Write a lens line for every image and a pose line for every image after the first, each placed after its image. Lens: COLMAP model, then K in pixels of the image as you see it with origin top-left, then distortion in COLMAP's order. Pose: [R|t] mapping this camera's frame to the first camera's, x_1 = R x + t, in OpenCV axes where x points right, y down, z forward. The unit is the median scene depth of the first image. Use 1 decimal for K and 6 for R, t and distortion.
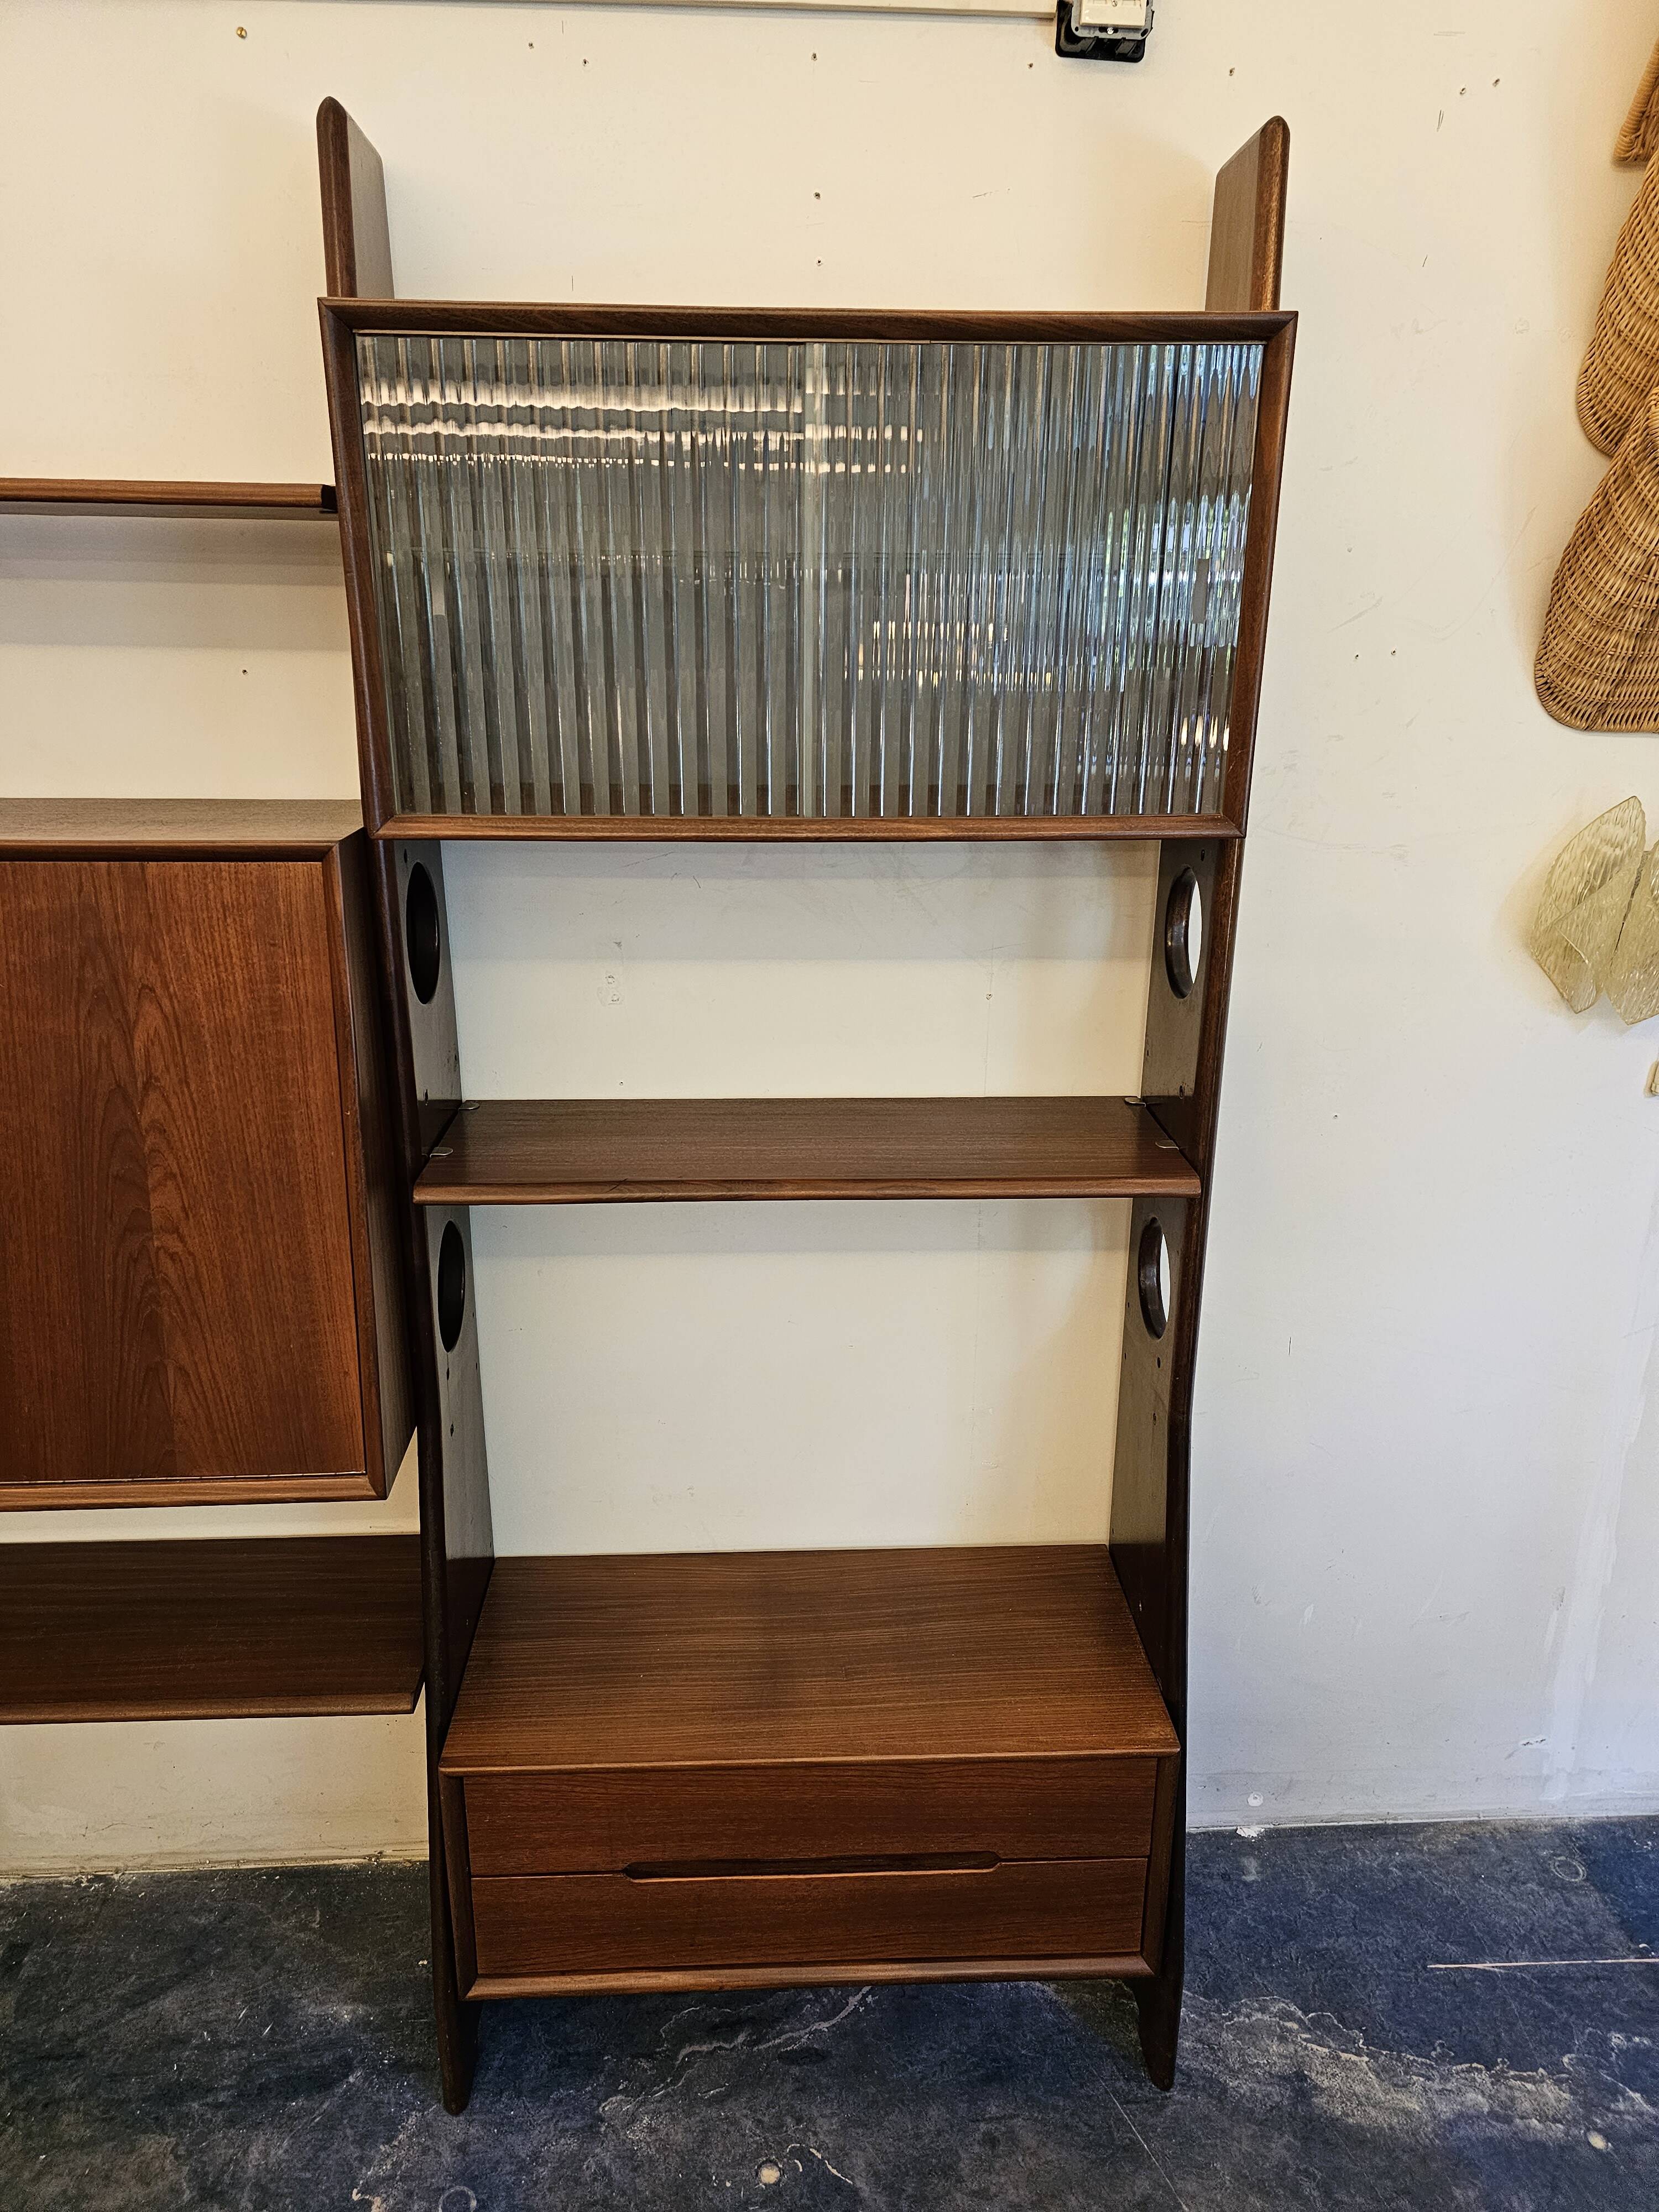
lens RADIAL K [[1460.2, 0, 813.5], [0, 1460.2, 1104.4], [0, 0, 1]] dist [0.047402, -0.034785]
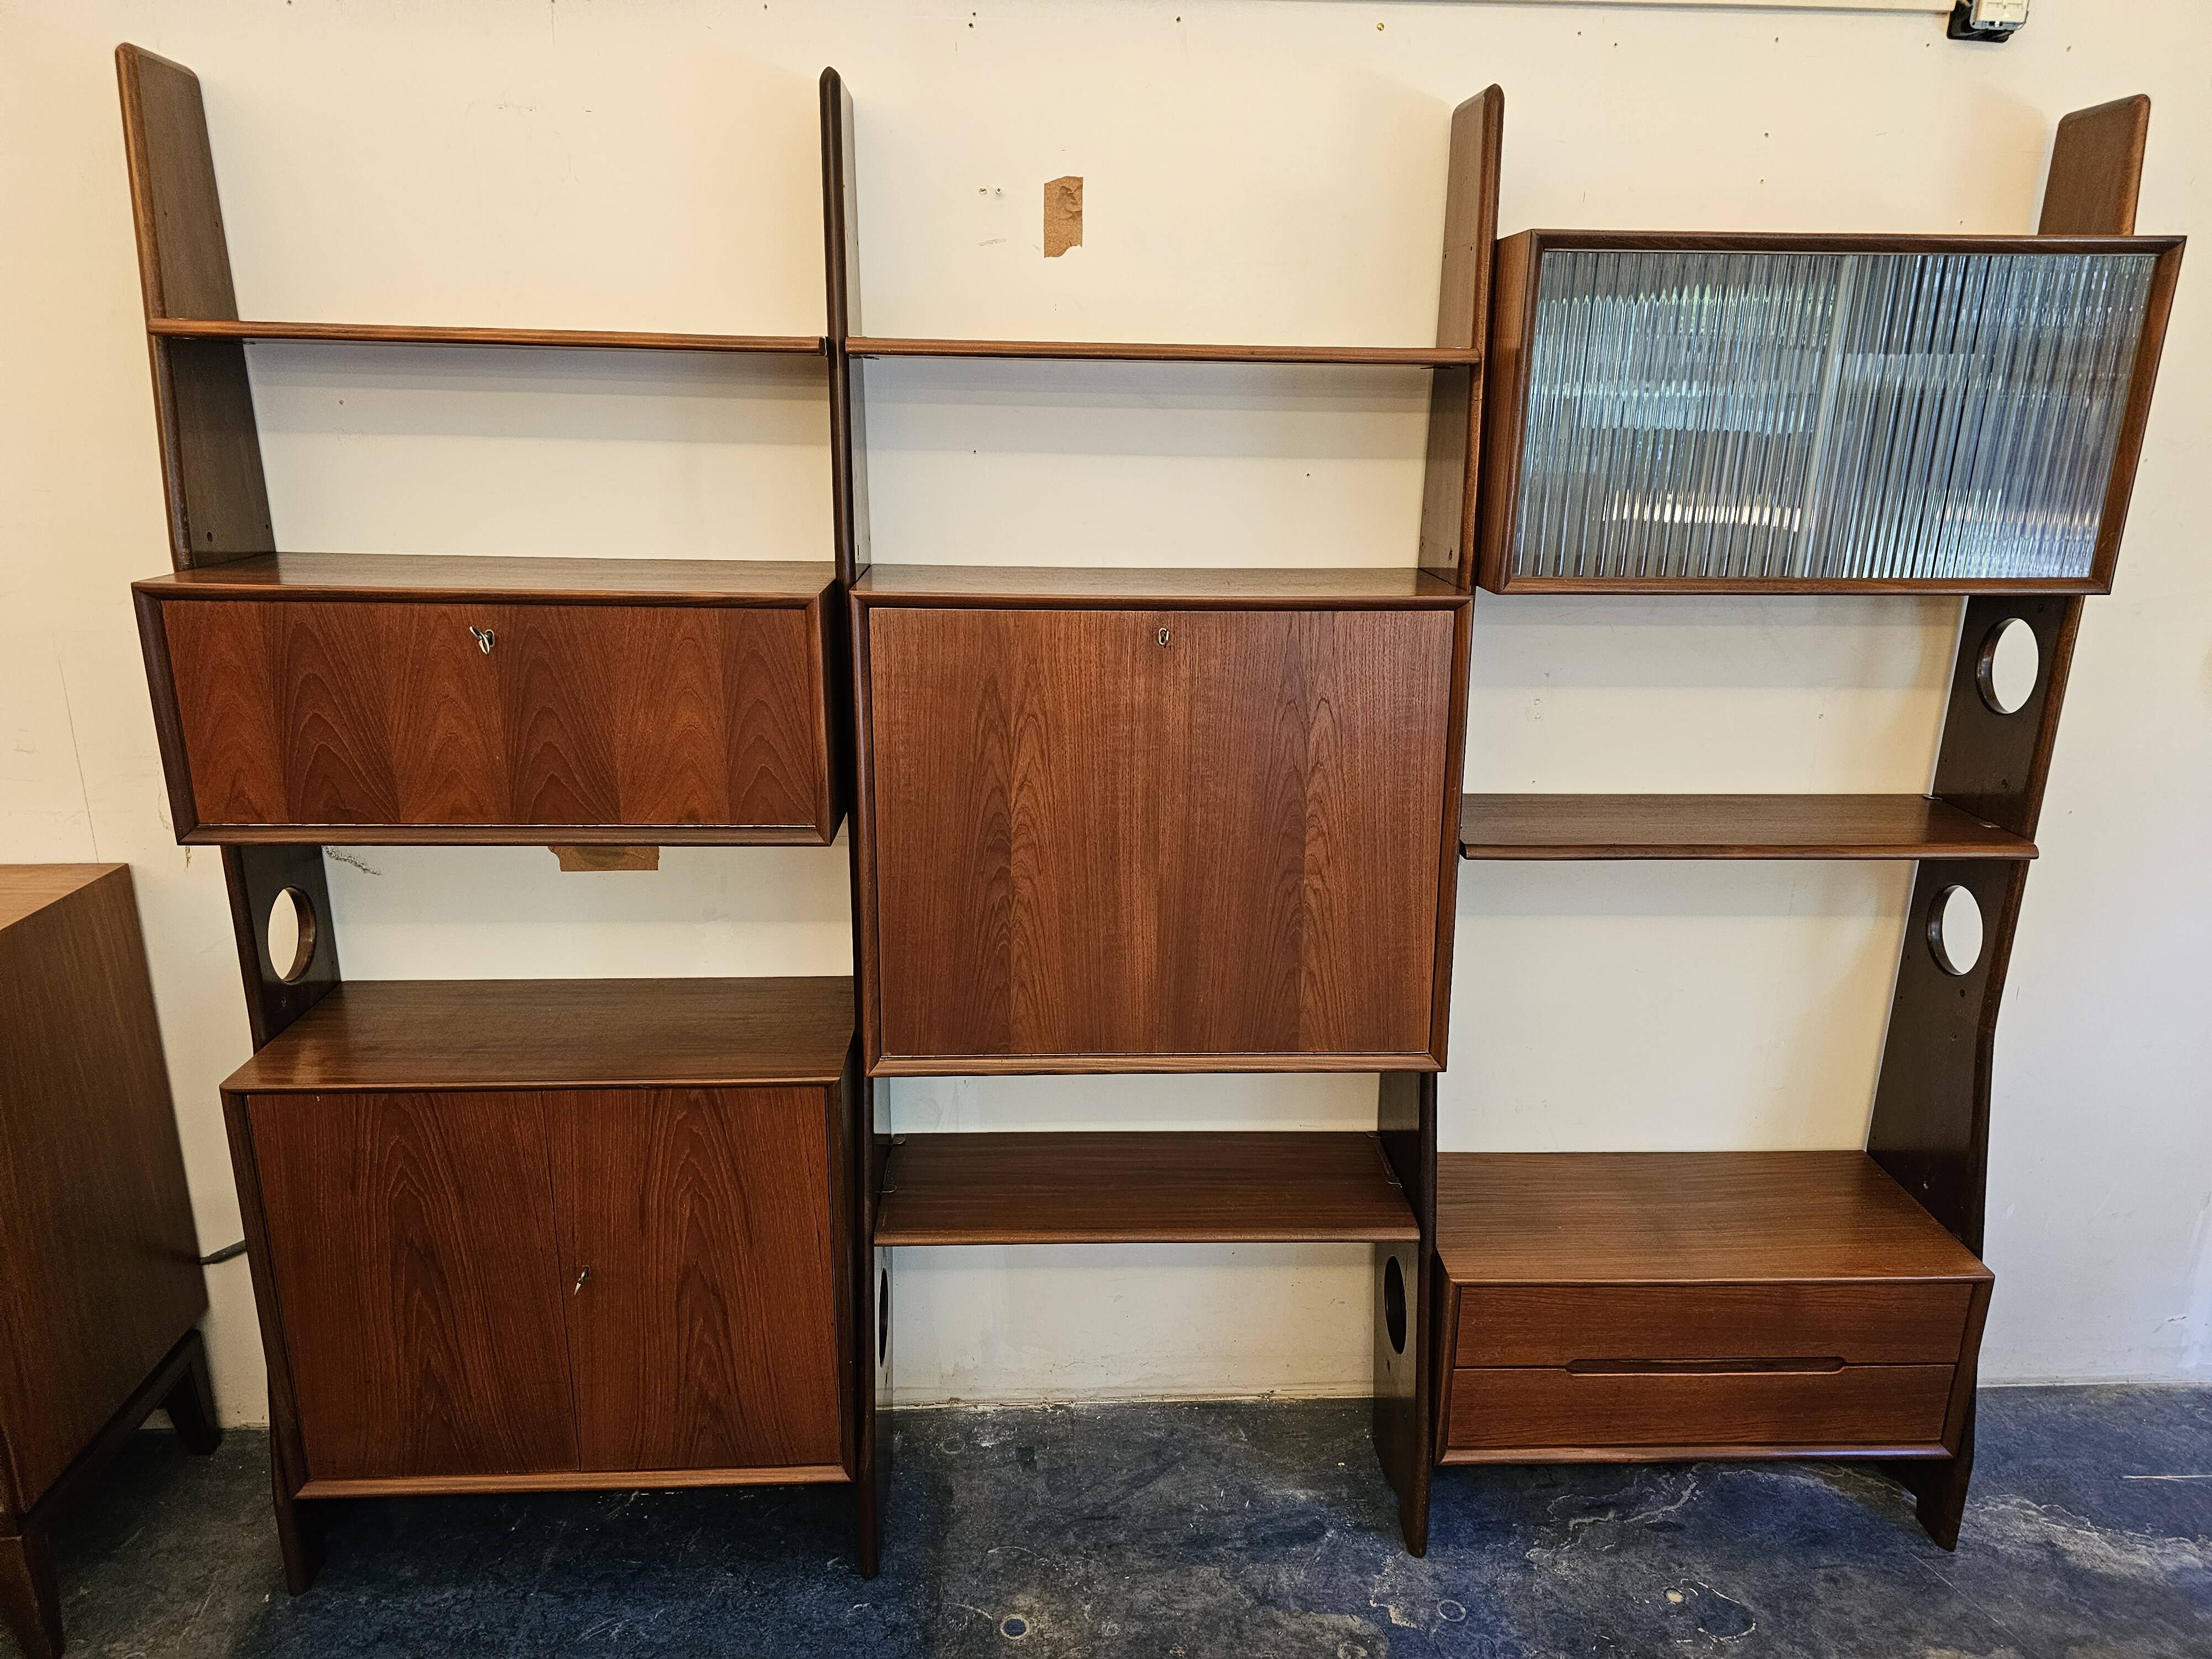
lens RADIAL K [[1460.2, 0, 1099.0], [0, 1460.2, 854.3], [0, 0, 1]] dist [0.047402, -0.034785]
pose [[0.999987, 0.005089, -0.000440, -0.529939], [-0.005094, 0.999887, -0.014125, 0.072939], [0.000368, 0.014127, 0.999900, -0.327224]]
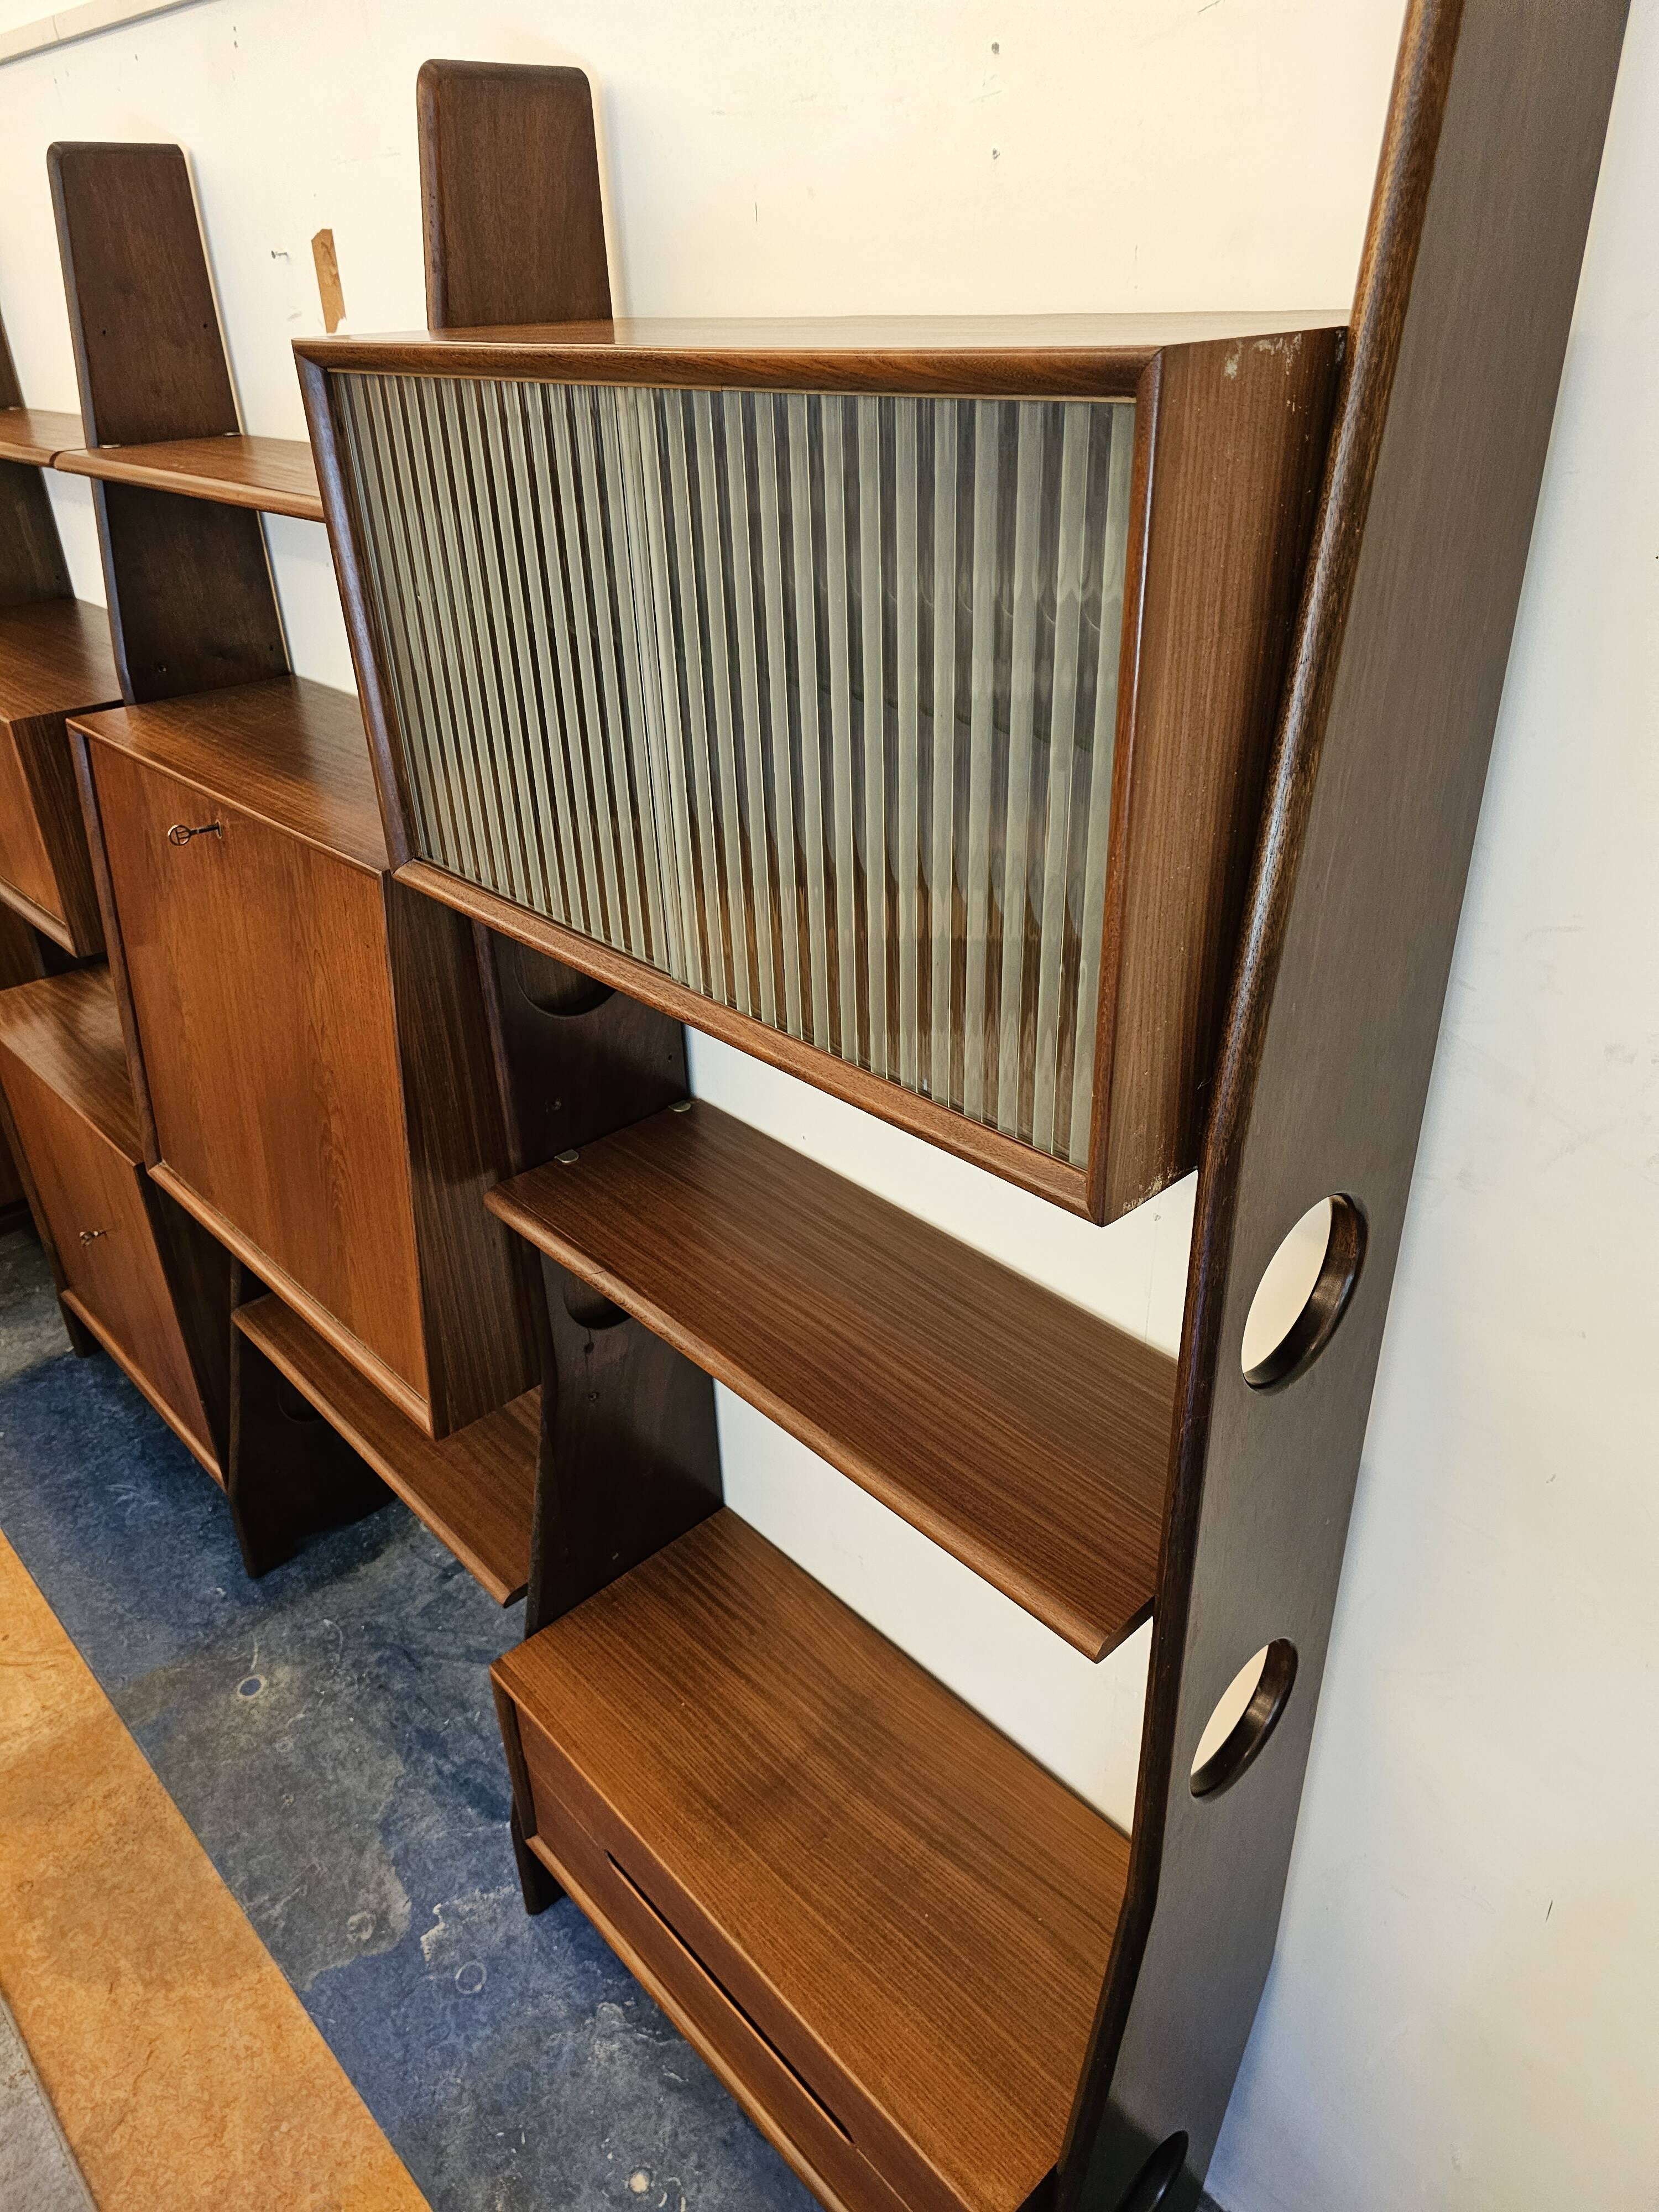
lens RADIAL K [[1460.2, 0, 828.3], [0, 1460.2, 1092.9], [0, 0, 1]] dist [0.047402, -0.034785]
pose [[0.645860, 0.344875, -0.681121, 0.480258], [-0.205100, 0.937737, 0.280325, -0.298070], [0.735390, -0.041353, 0.676381, 0.412032]]
